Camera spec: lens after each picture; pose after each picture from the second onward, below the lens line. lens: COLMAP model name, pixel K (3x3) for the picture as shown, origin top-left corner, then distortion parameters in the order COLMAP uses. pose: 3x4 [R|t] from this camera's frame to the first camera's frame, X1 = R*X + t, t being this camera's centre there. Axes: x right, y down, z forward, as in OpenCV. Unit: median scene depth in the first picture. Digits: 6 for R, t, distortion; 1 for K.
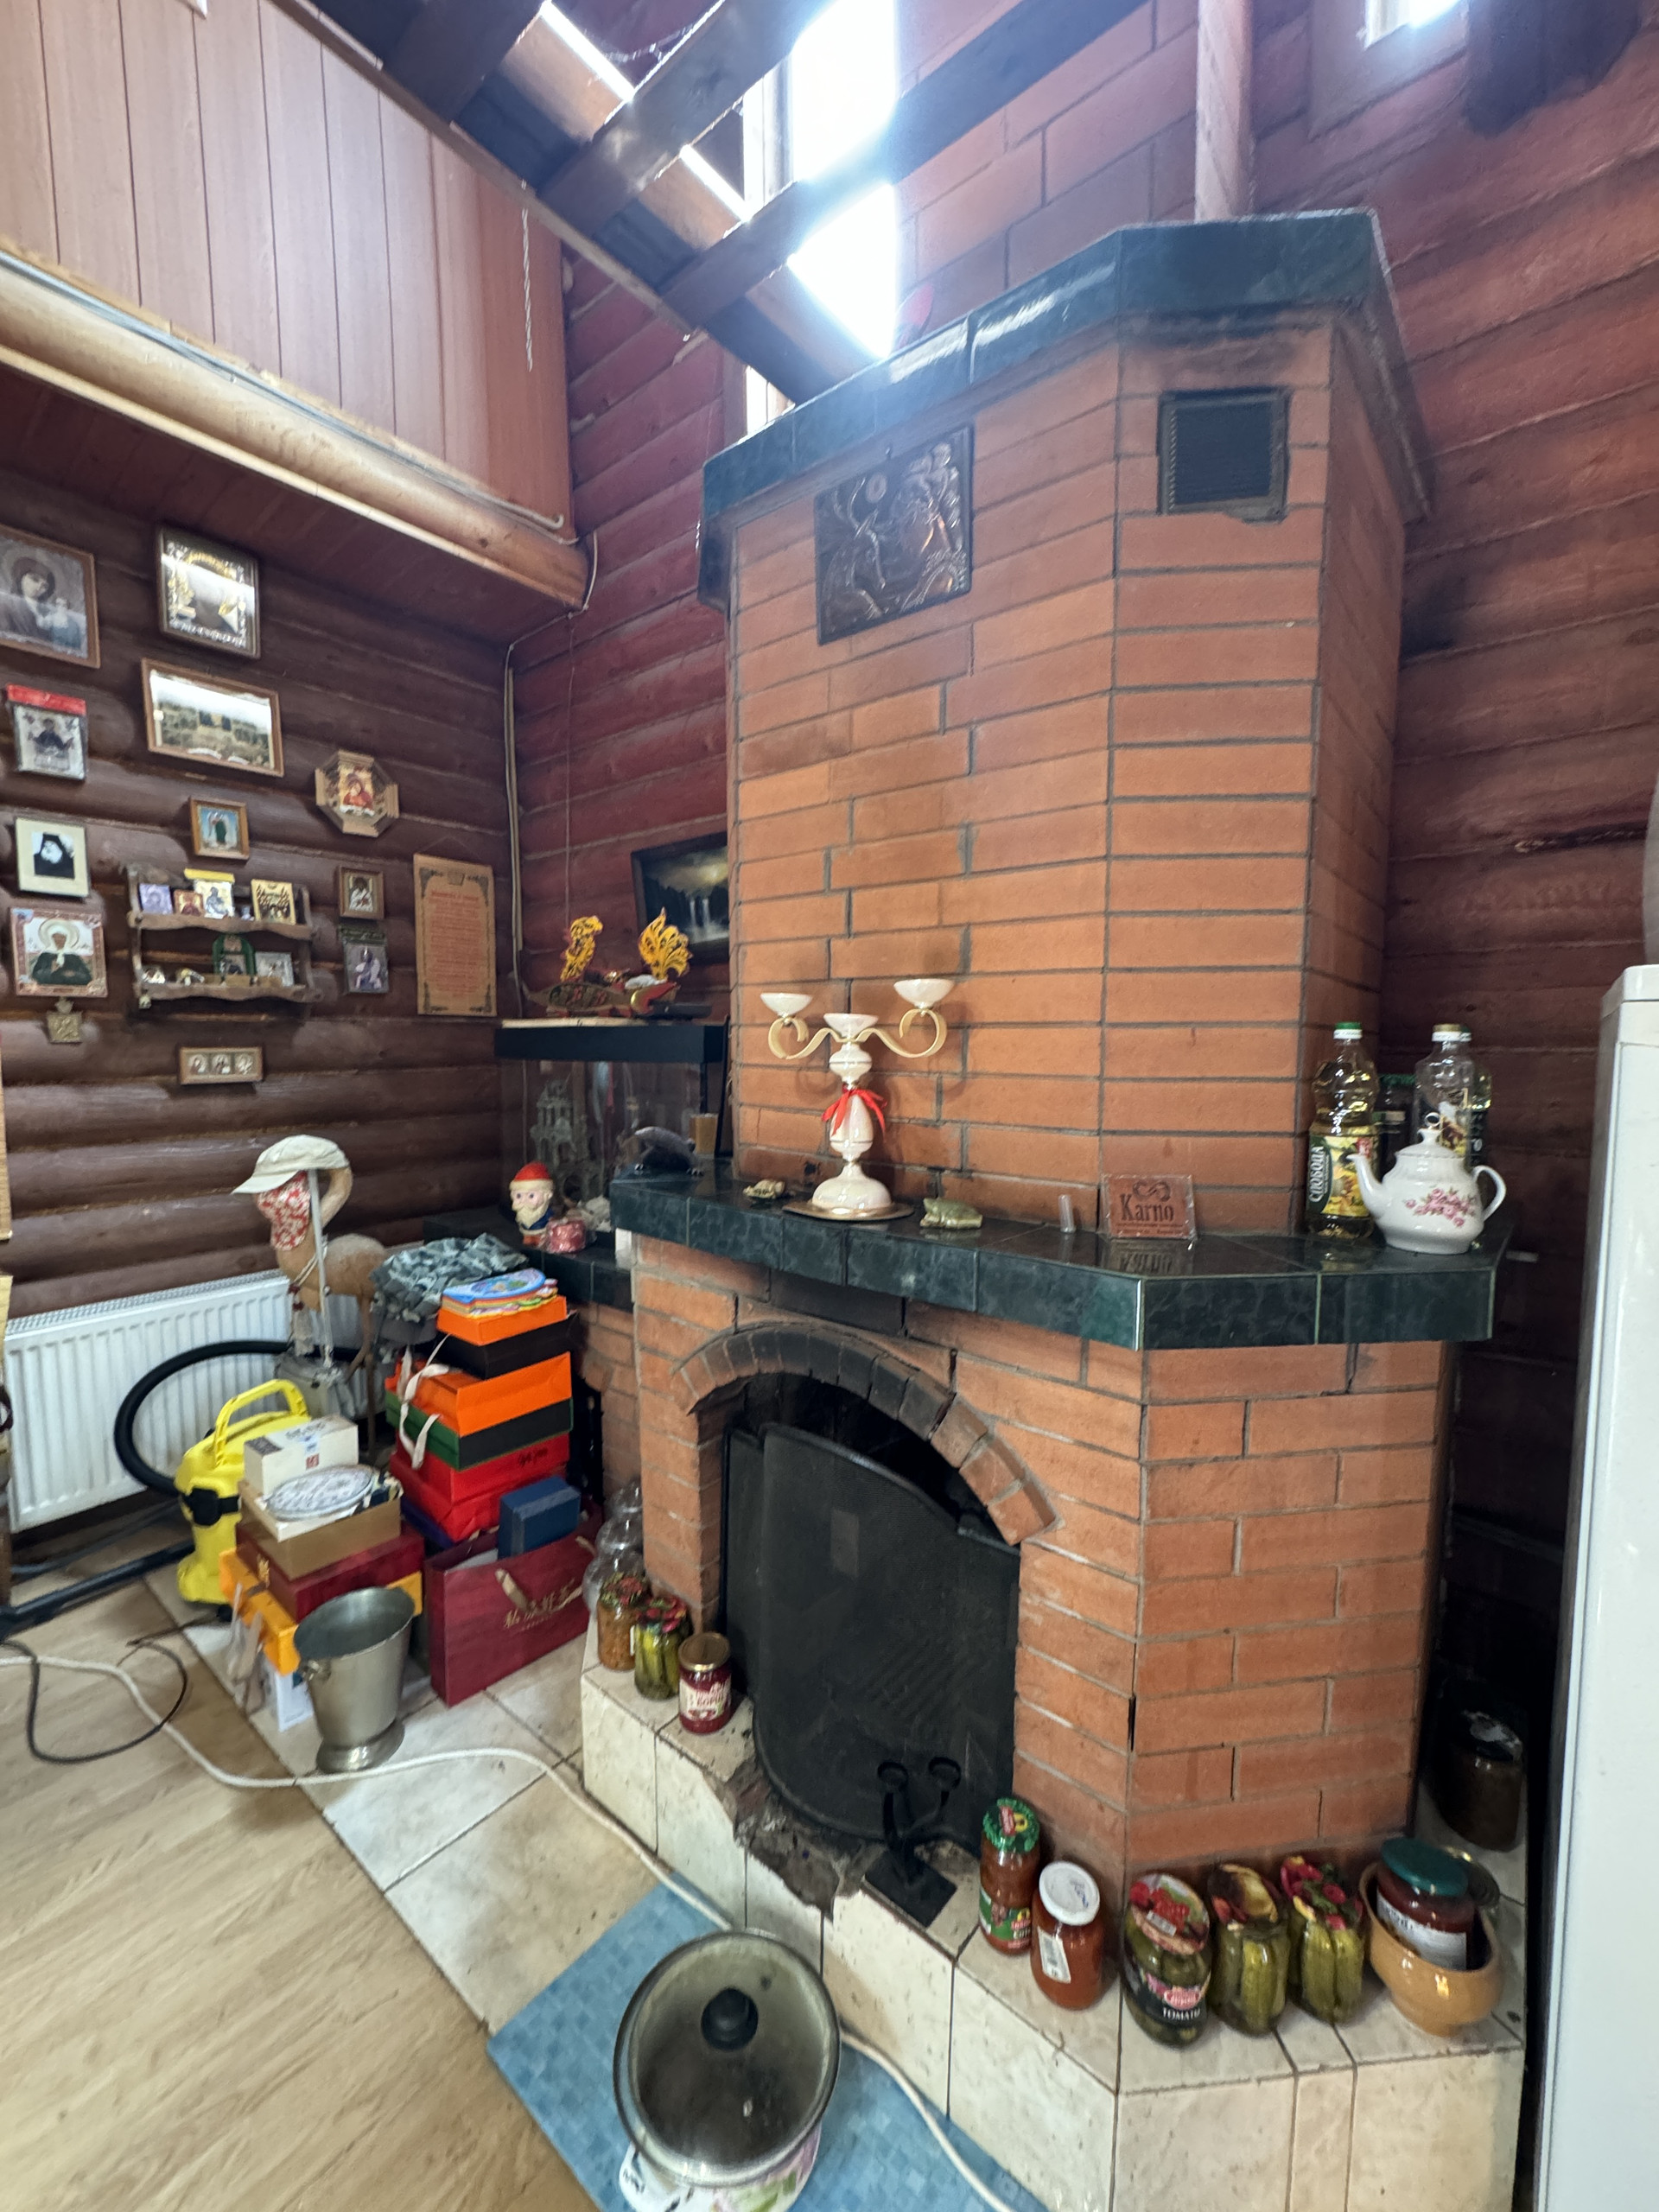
lens RADIAL K [[882.9, 0, 829.5], [0, 882.9, 1106.0], [0, 0, 1]] dist [-0.002059, -0.000324]
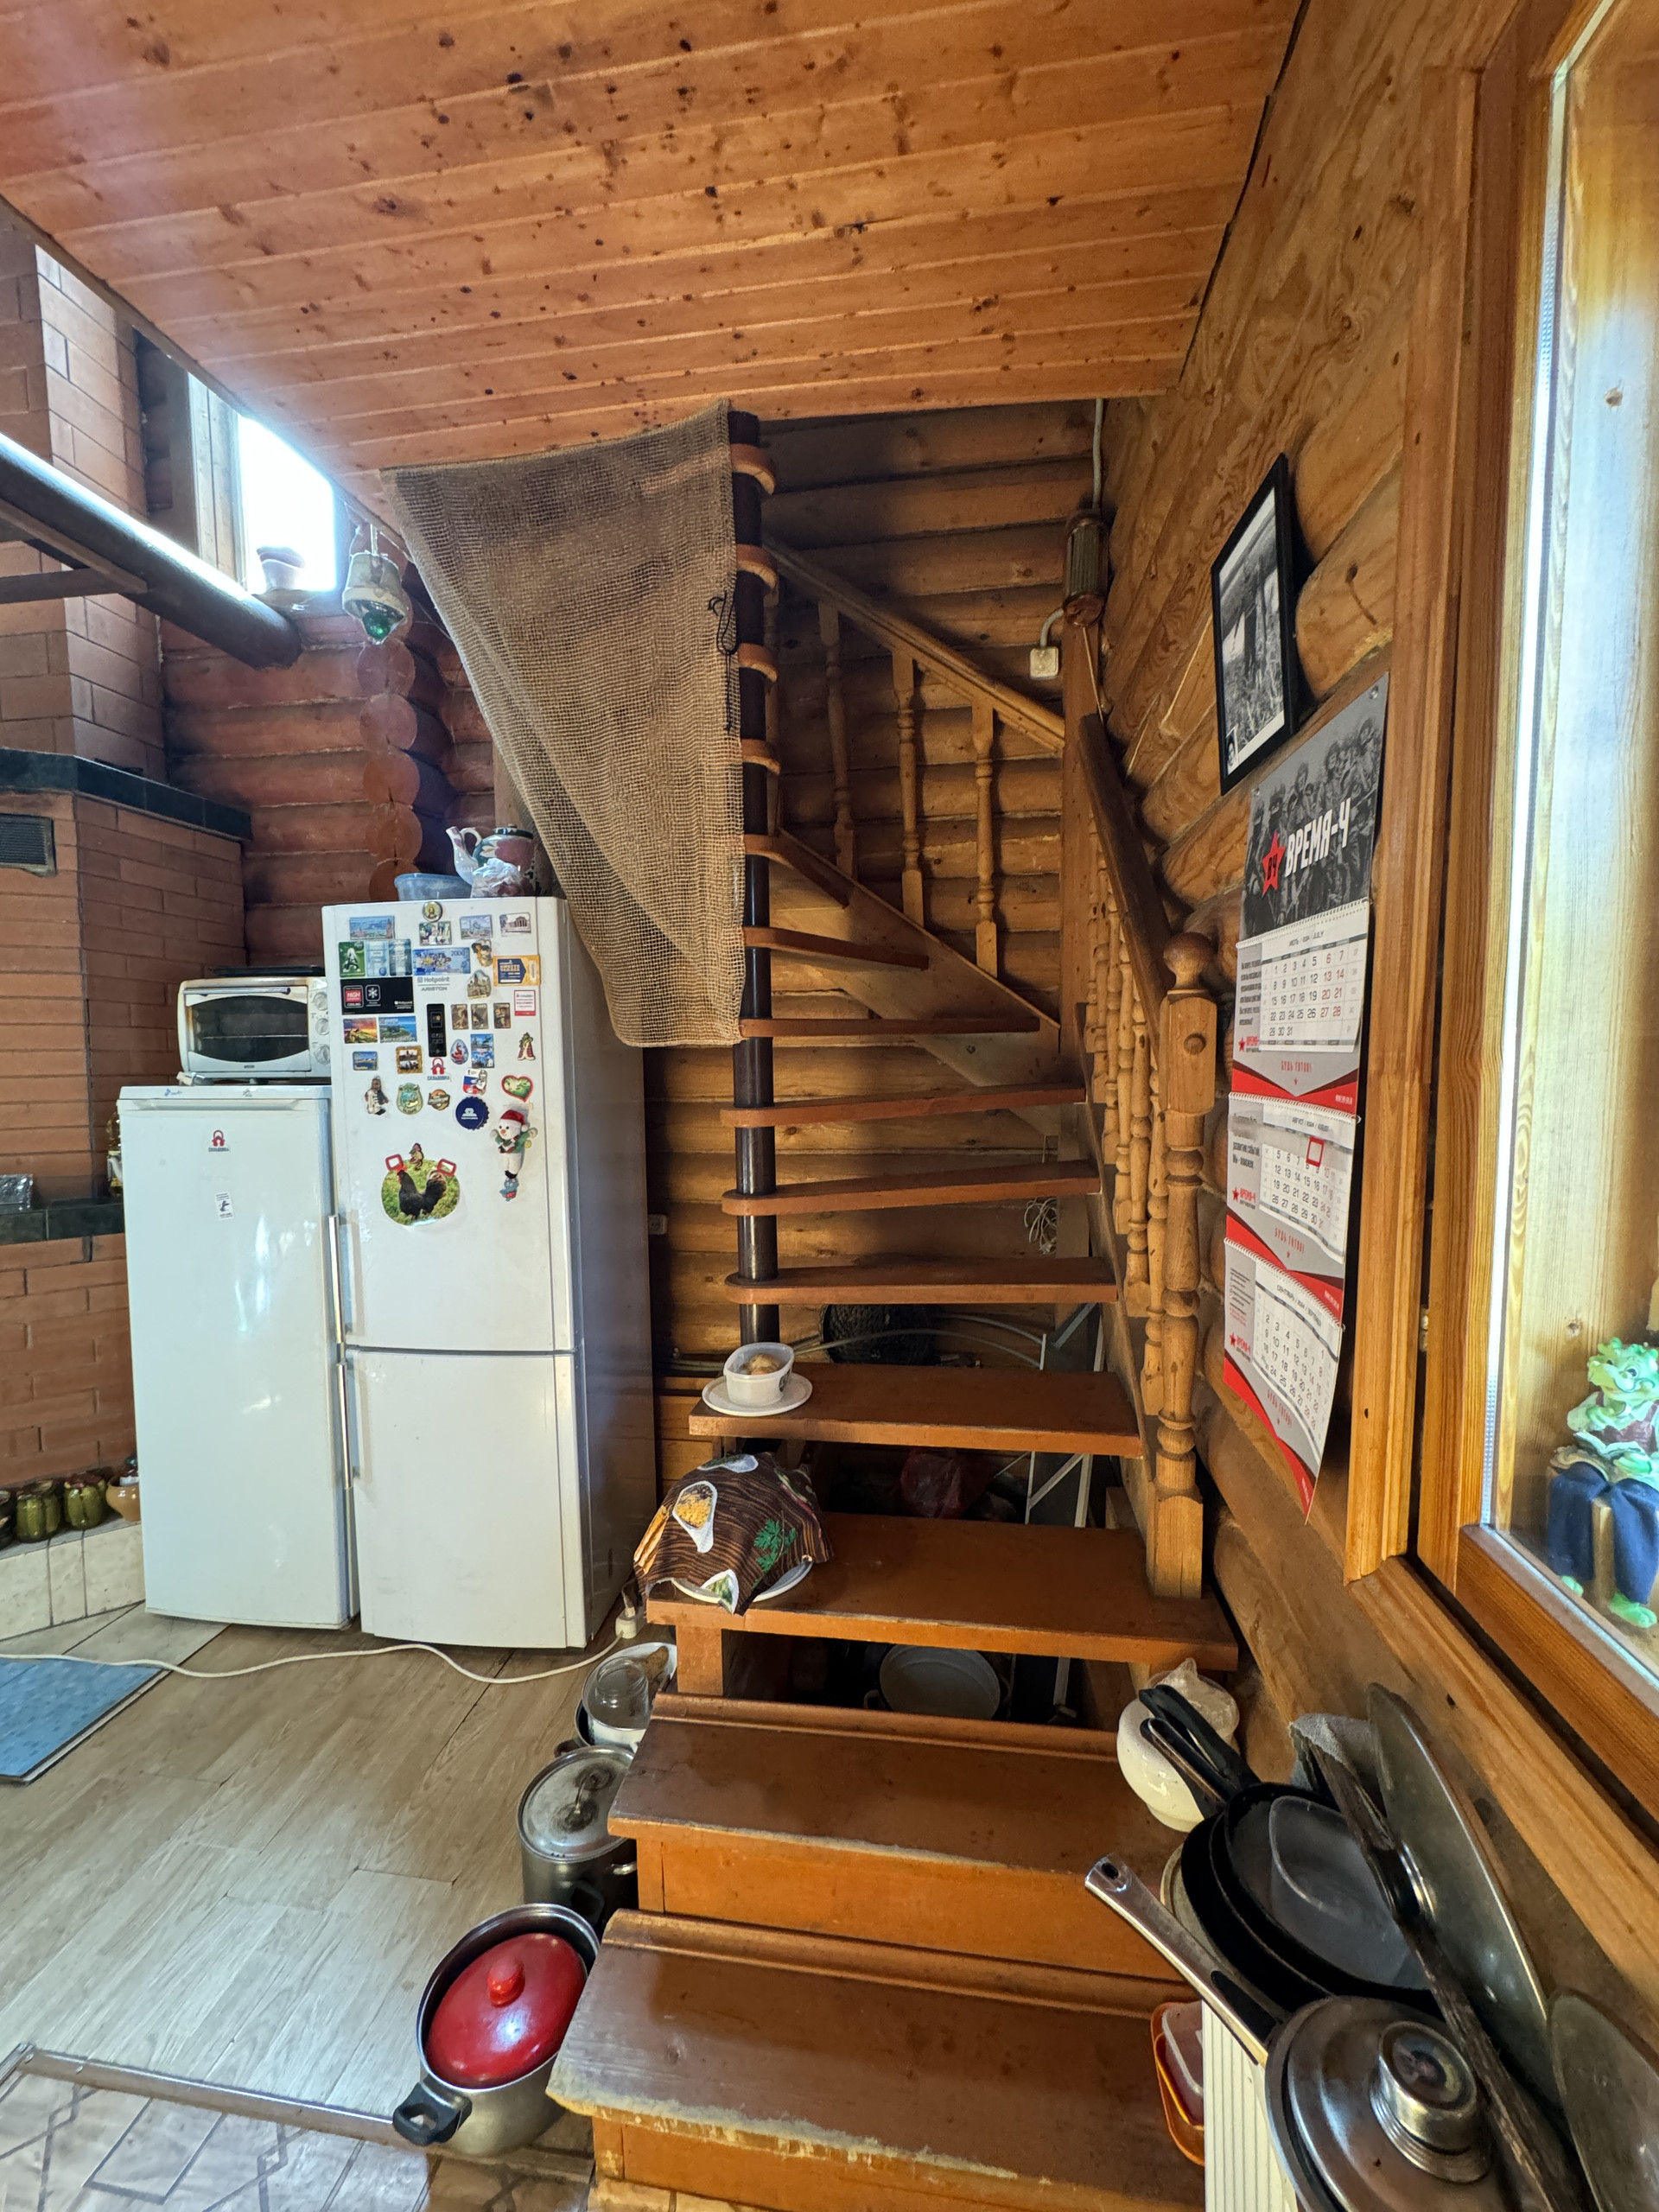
lens RADIAL K [[882.3, 0, 825.6], [0, 882.3, 1108.7], [0, 0, 1]] dist [-0.001696, -0.000014]
pose [[0.860956, -0.040246, 0.507084, 0.509373], [0.046572, 0.998915, 0.000210, 0.005918], [-0.506542, 0.023435, 0.861897, -0.925308]]
